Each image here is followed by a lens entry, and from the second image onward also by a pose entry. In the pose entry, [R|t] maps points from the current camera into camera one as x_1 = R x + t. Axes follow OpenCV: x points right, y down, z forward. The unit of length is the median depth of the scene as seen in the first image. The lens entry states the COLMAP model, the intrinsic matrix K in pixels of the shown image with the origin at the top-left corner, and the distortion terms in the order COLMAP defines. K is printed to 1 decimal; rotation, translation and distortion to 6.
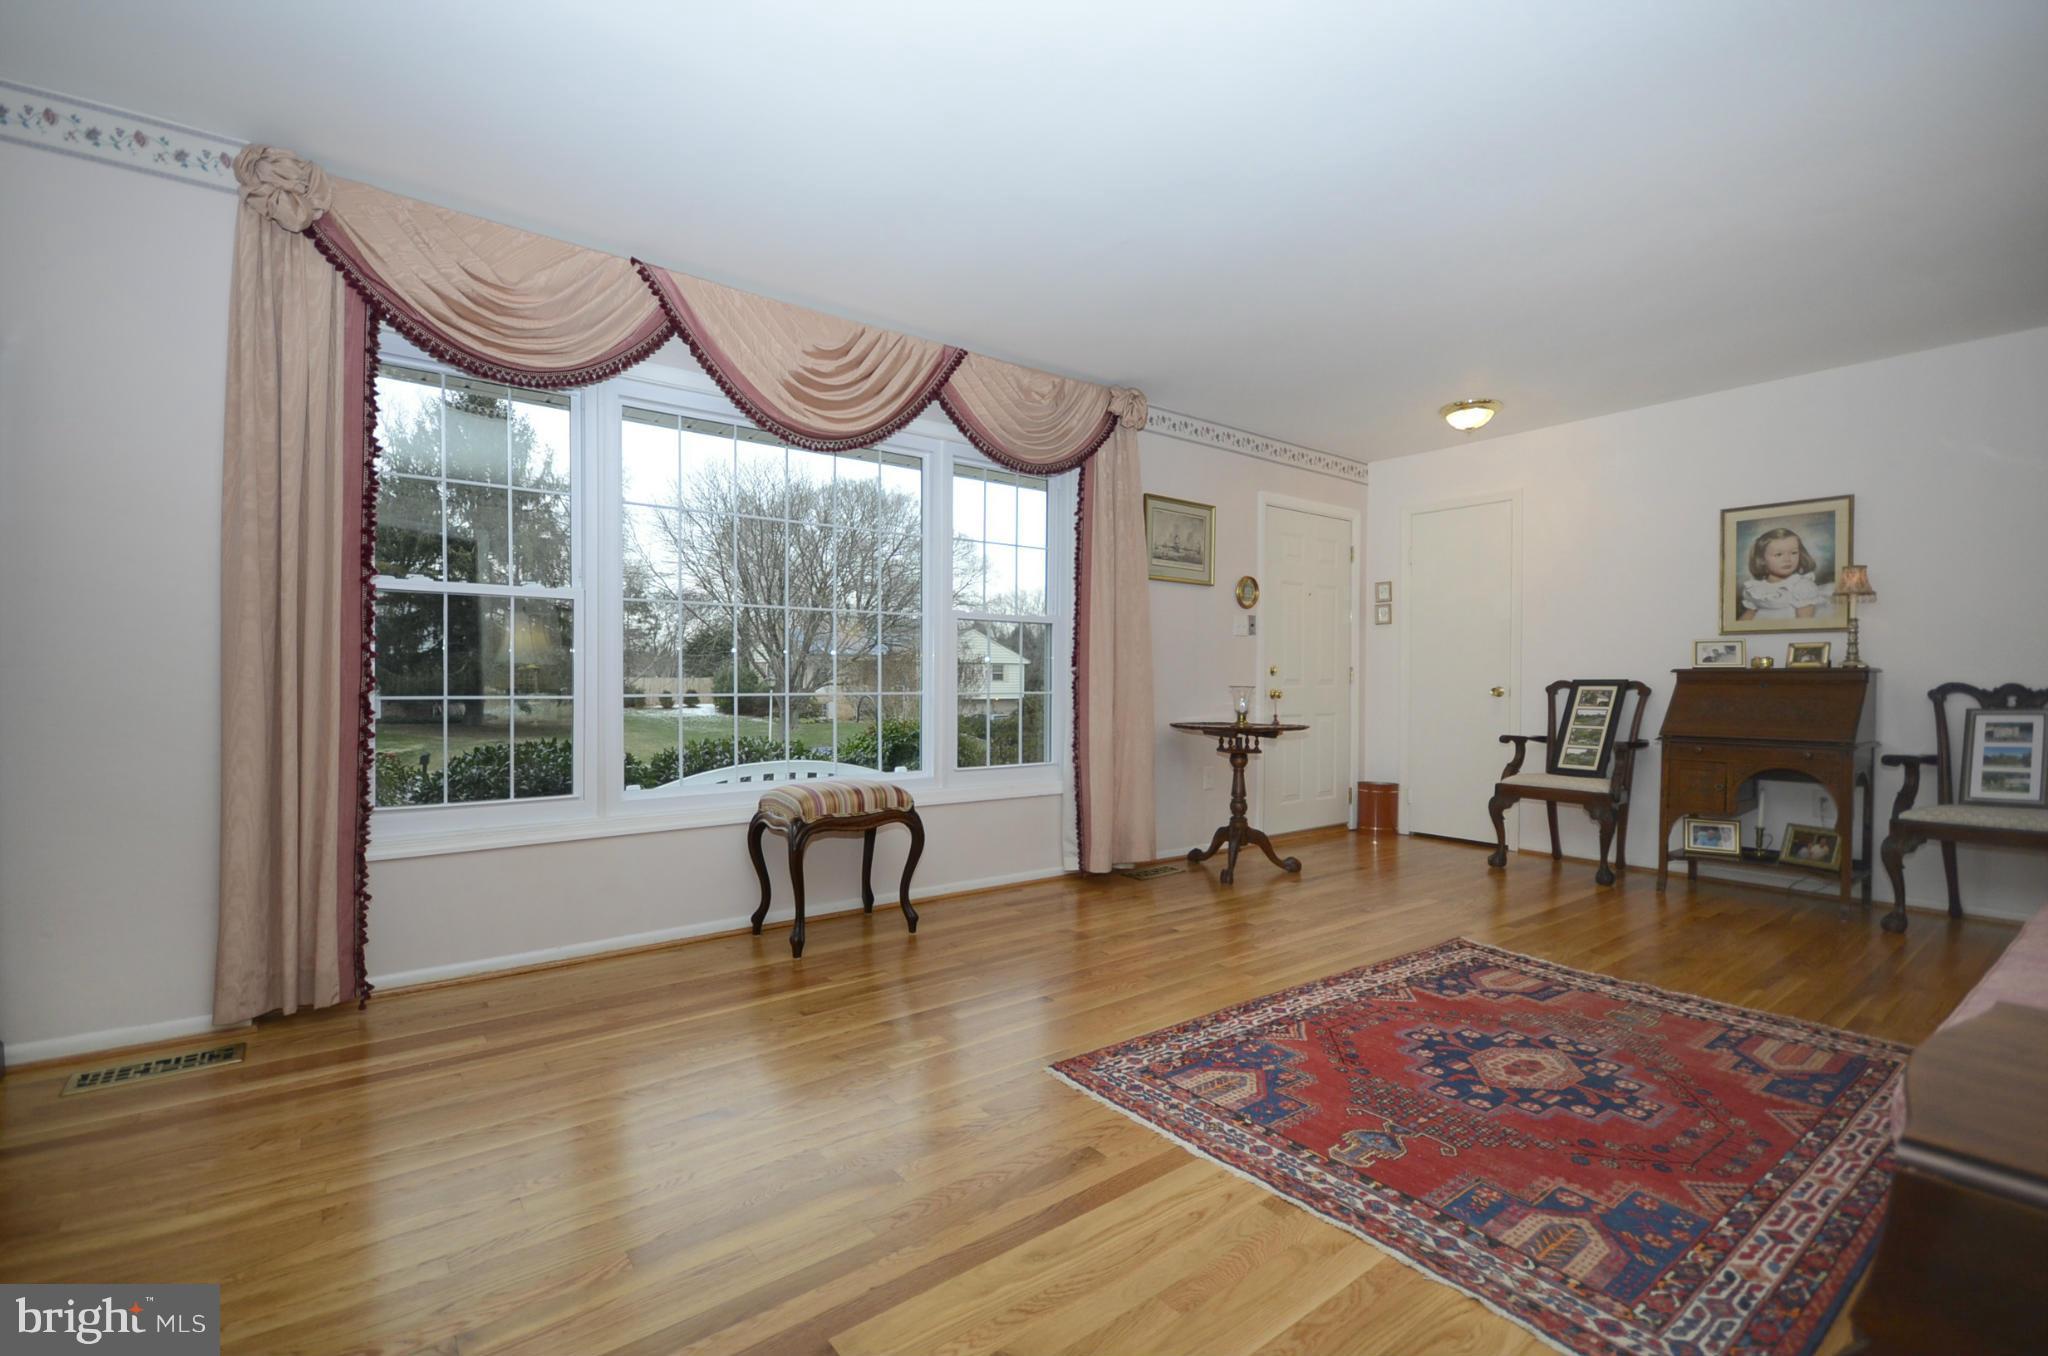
lens RADIAL K [[900.9, 0, 1009.4], [0, 900.9, 690.6], [0, 0, 1]] dist [0.014101, -0.012137]
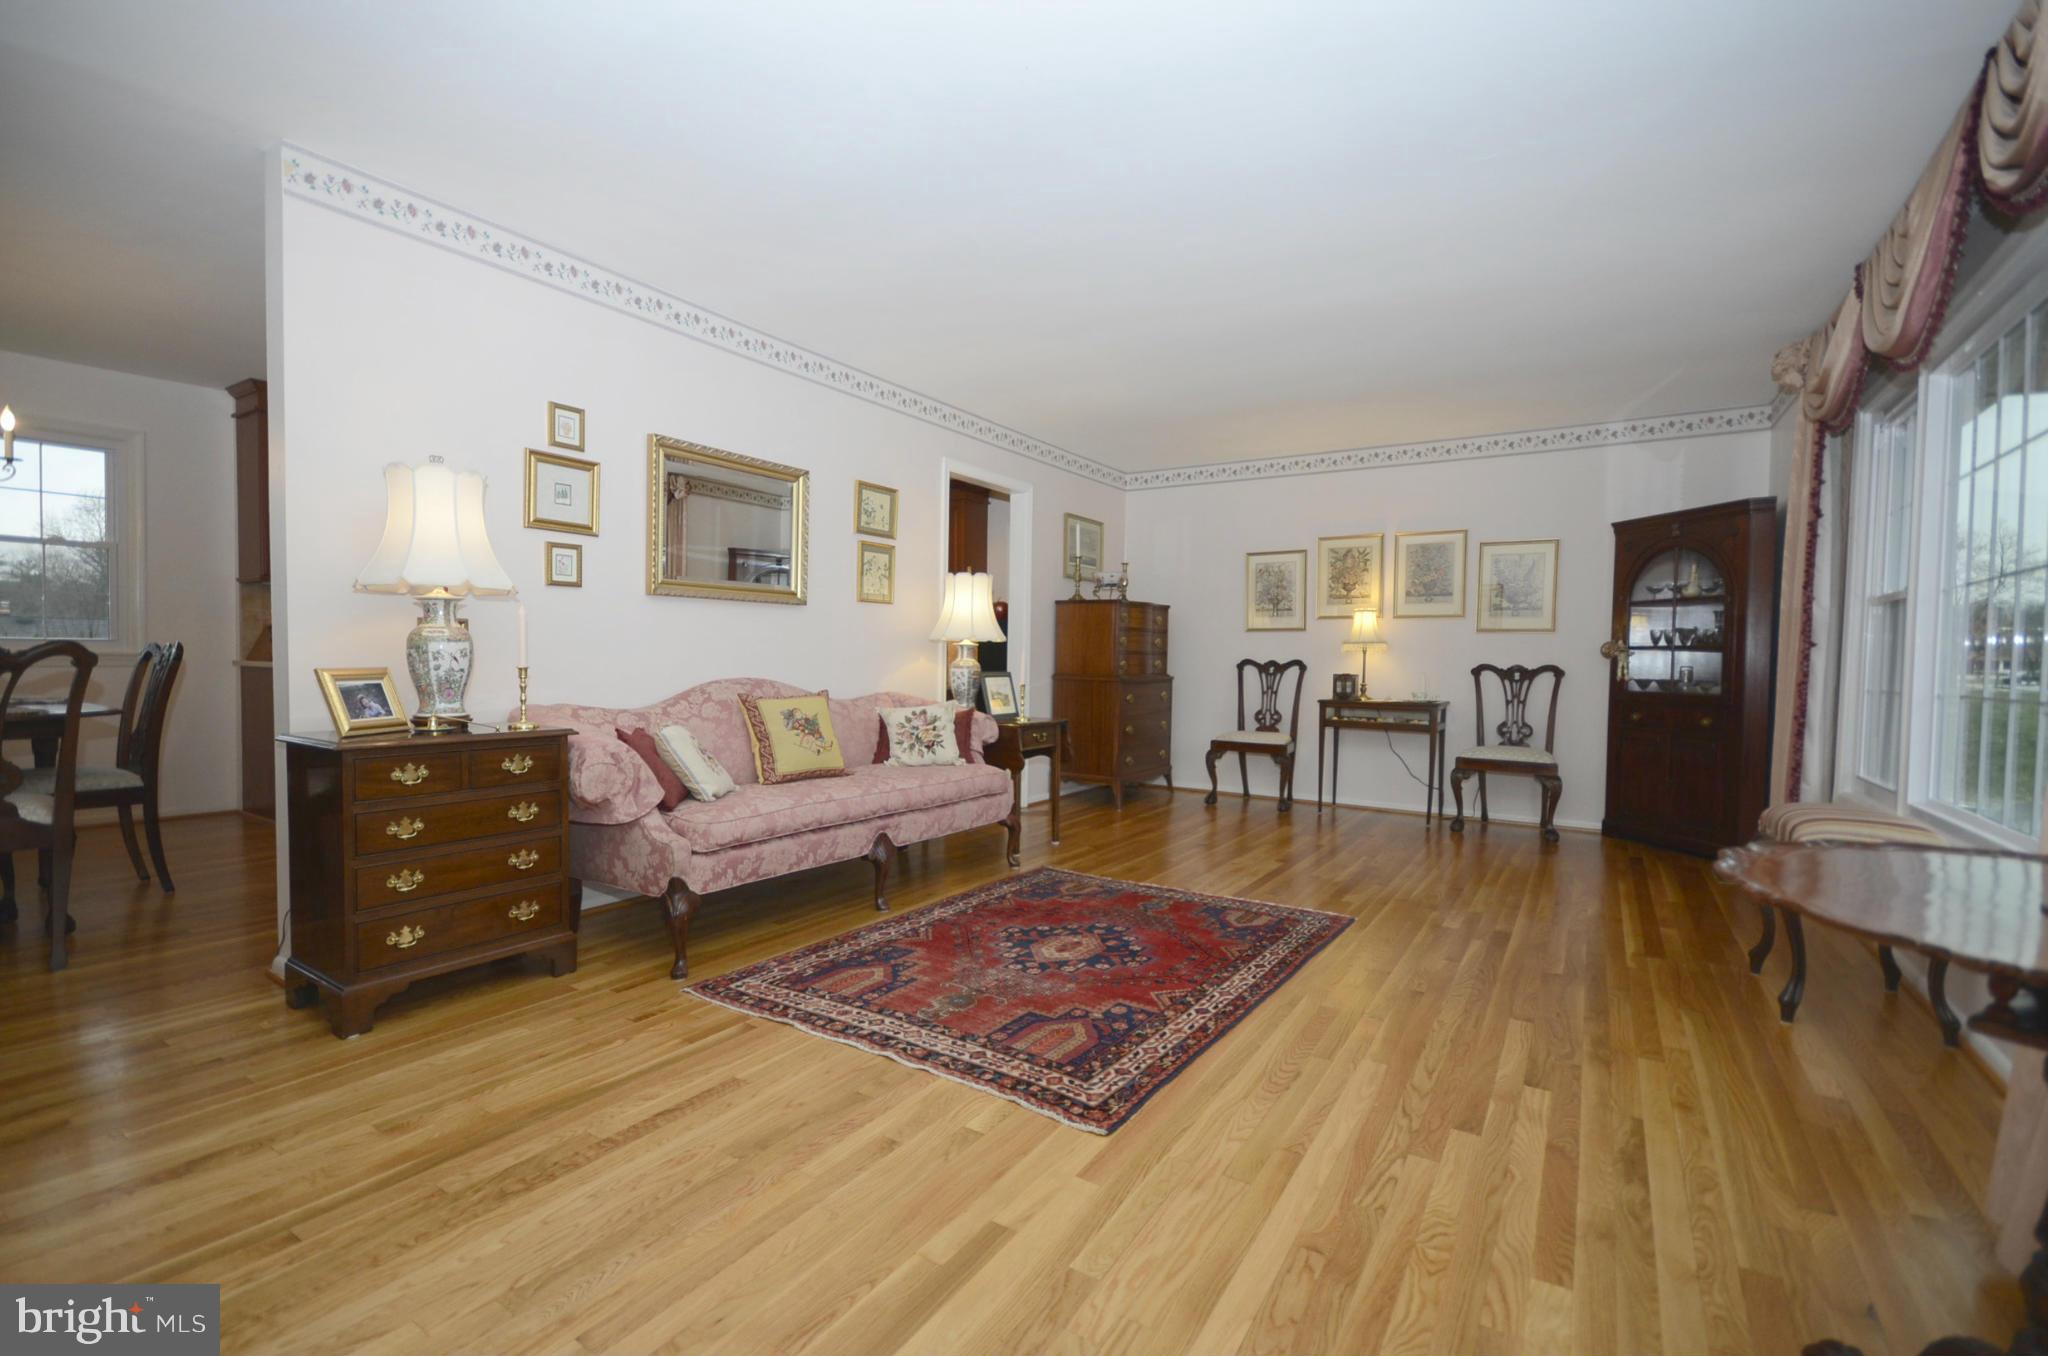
lens RADIAL K [[900.9, 0, 1009.4], [0, 900.9, 690.6], [0, 0, 1]] dist [0.014101, -0.012137]
pose [[-0.942524, -0.006453, -0.334077, 1.003234], [-0.022355, 0.998791, 0.043779, -0.021552], [0.333390, 0.048731, -0.941529, 2.015400]]
